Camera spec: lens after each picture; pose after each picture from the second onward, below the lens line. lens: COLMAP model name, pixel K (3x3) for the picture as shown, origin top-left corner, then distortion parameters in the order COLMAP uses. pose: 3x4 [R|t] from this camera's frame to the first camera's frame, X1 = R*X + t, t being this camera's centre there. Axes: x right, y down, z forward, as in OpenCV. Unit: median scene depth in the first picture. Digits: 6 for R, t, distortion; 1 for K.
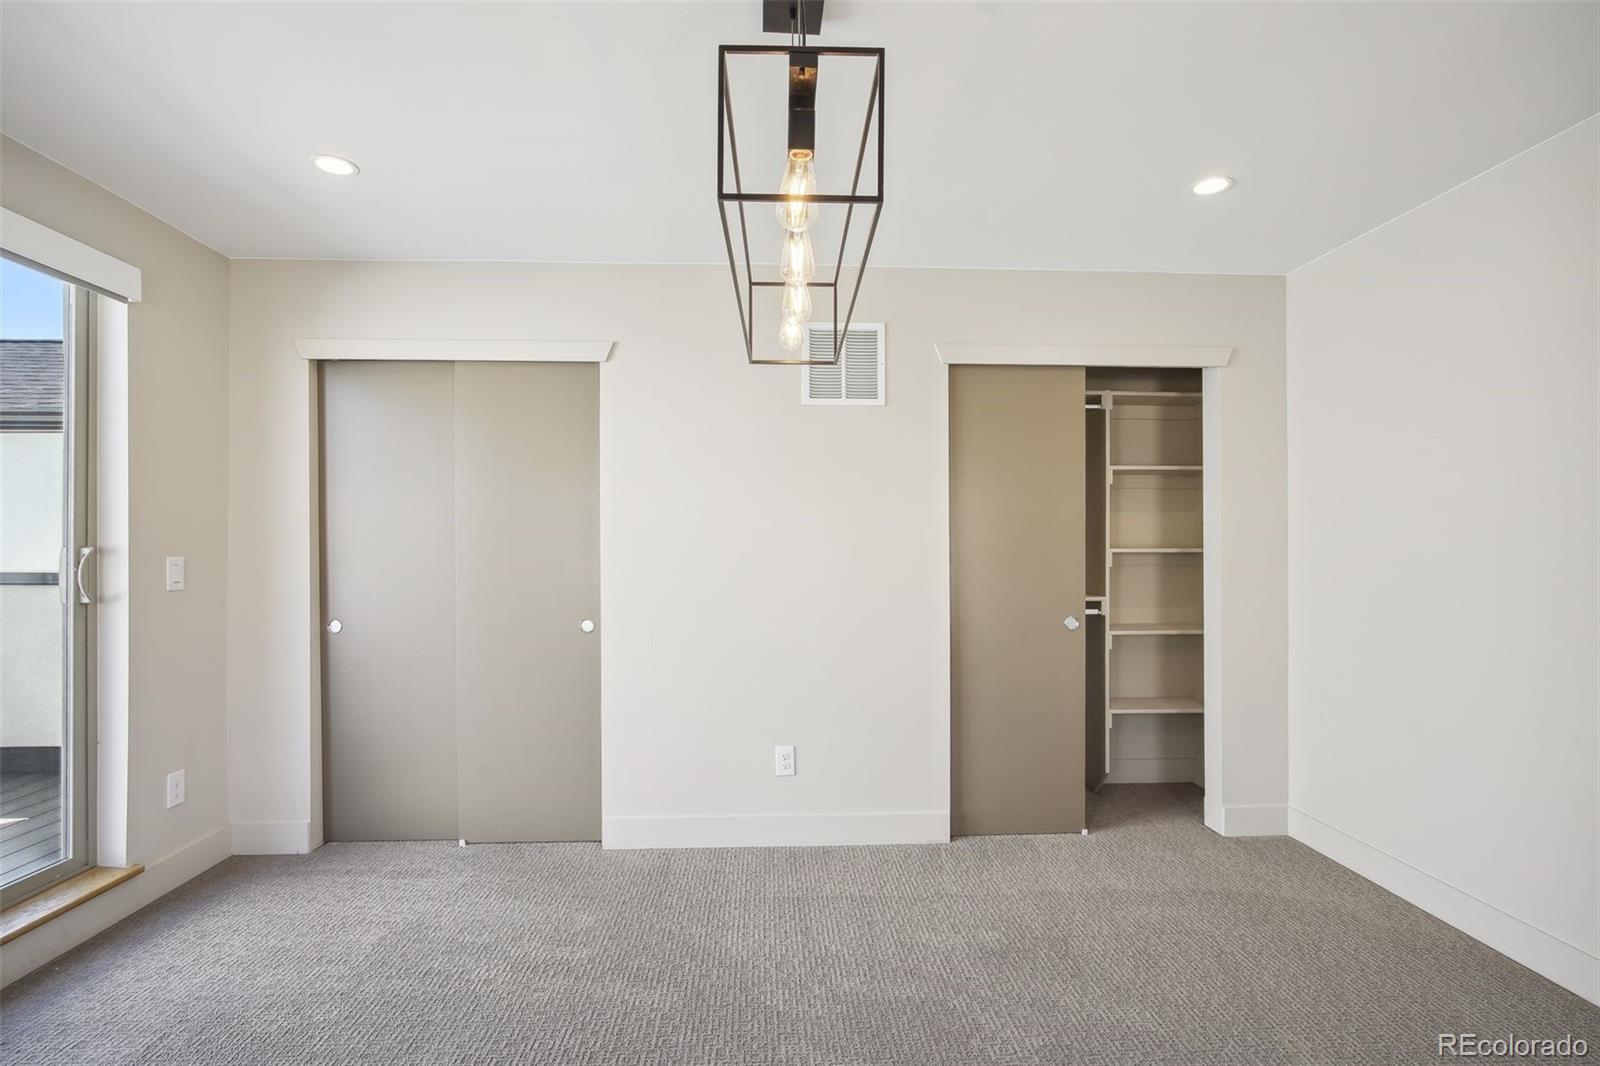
lens RADIAL K [[728.0, 0, 819.7], [0, 728.0, 556.1], [0, 0, 1]] dist [-0.011640, 0.004601]
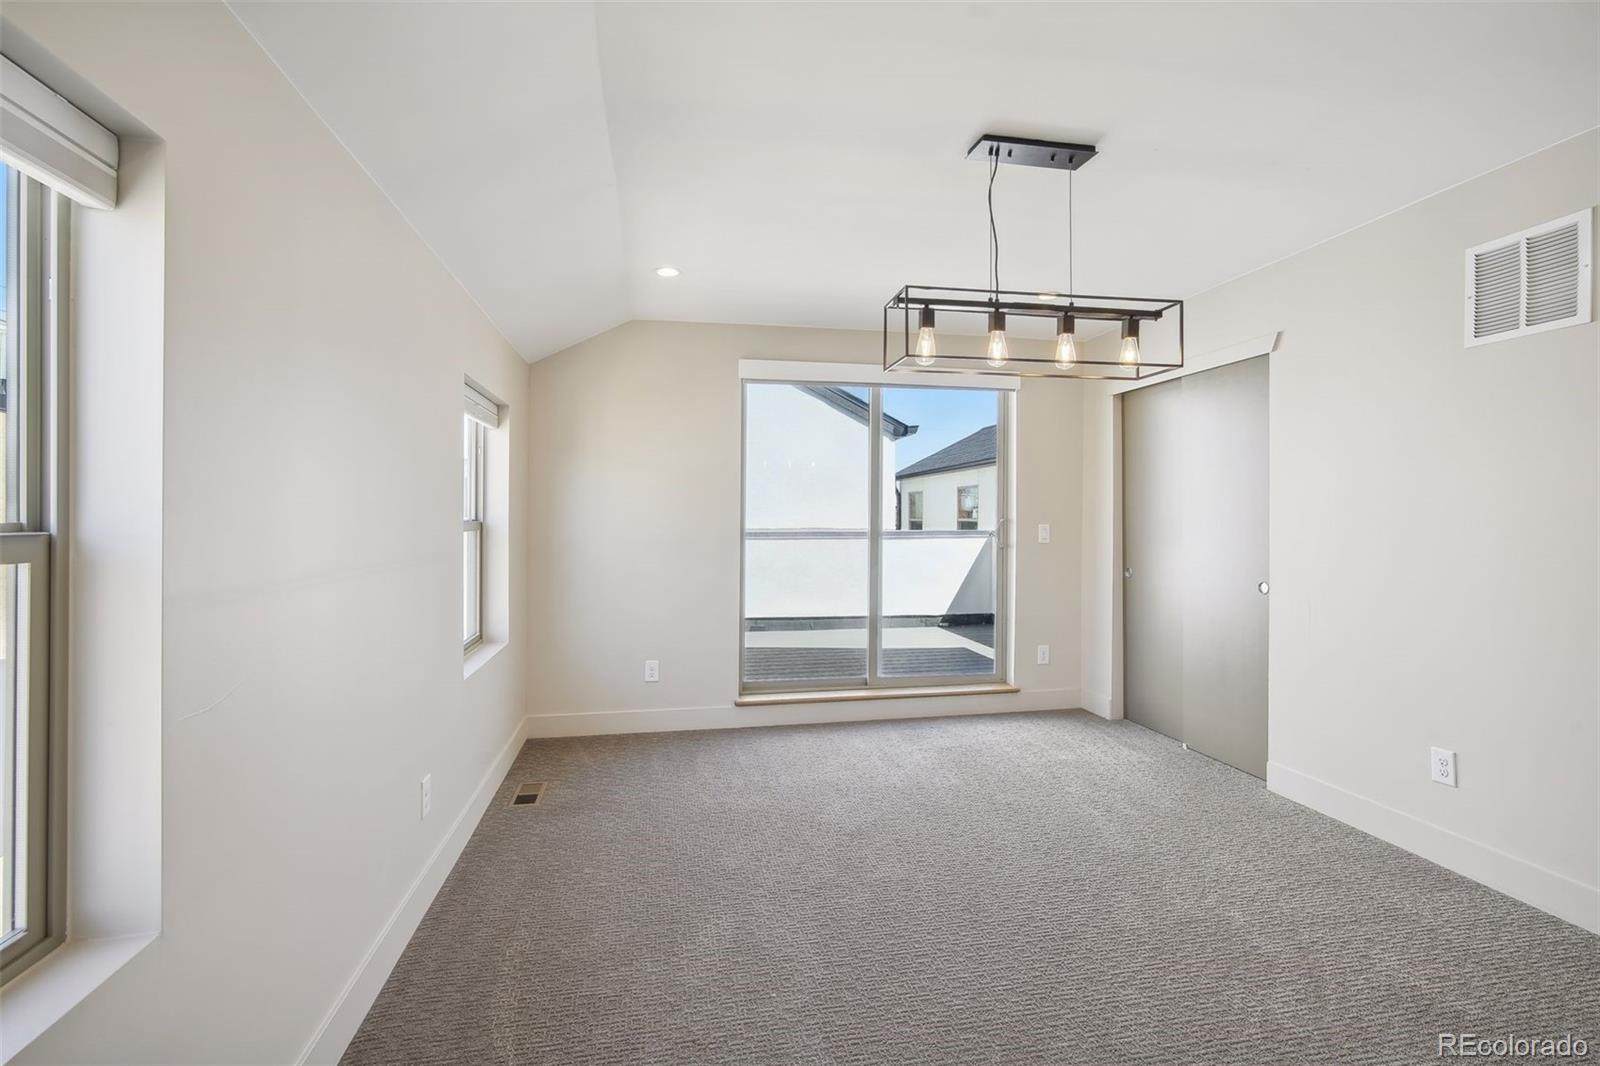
lens RADIAL K [[728.0, 0, 802.6], [0, 728.0, 523.4], [0, 0, 1]] dist [-0.011640, 0.004601]
pose [[0.156958, 0.003947, -0.987597, 0.687031], [-0.012056, 0.999925, 0.002080, 0.001850], [0.987532, 0.011580, 0.156994, 0.116539]]
